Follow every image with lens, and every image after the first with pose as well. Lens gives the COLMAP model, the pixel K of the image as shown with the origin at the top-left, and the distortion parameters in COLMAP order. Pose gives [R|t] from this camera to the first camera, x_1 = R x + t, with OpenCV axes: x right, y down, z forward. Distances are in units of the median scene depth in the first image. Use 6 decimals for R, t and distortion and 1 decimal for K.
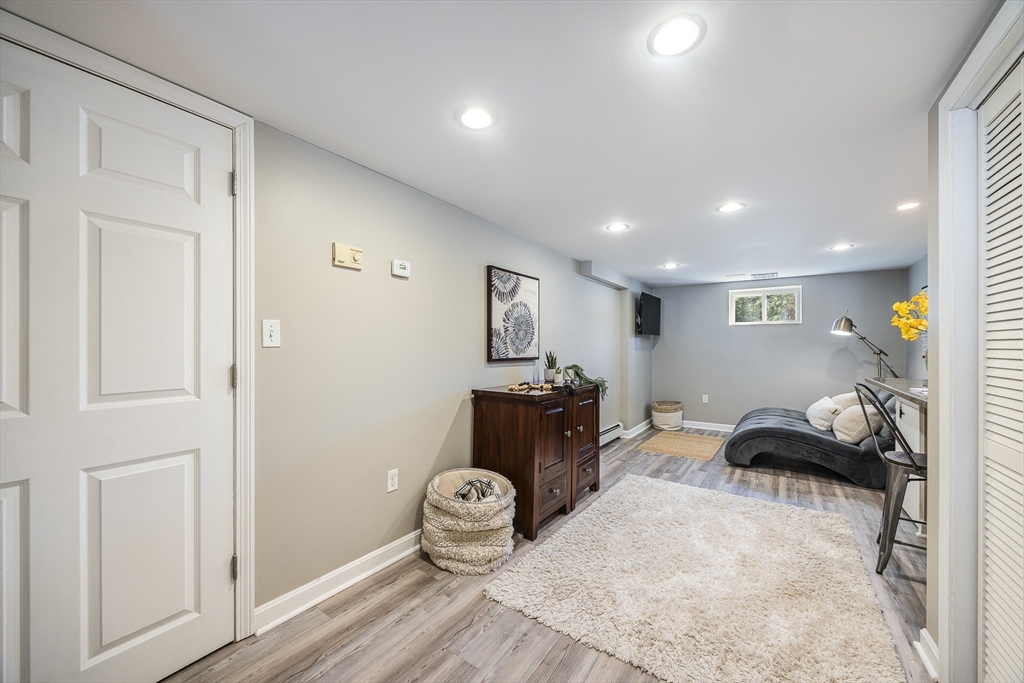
lens RADIAL K [[383.6, 0, 506.7], [0, 383.6, 344.1], [0, 0, 1]] dist [0.001338, 0.000088]
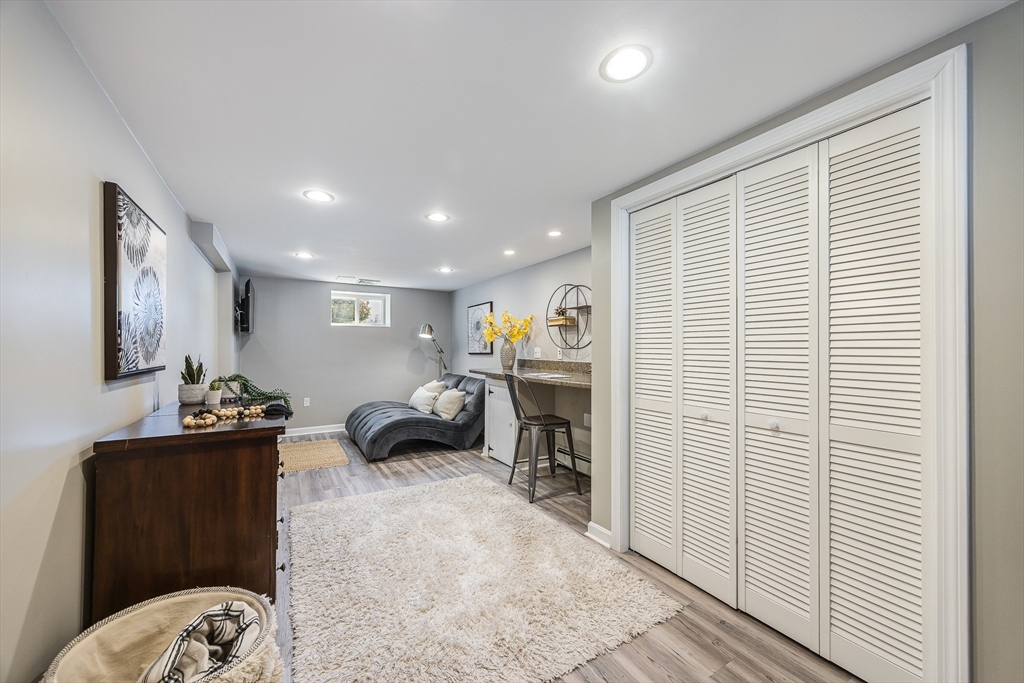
lens RADIAL K [[383.6, 0, 506.9], [0, 383.6, 345.6], [0, 0, 1]] dist [0.001338, 0.000088]
pose [[0.428504, -0.000145, 0.903540, -0.221837], [-0.004015, 0.999990, 0.002064, -0.000648], [-0.903531, -0.004513, 0.428499, 0.269405]]
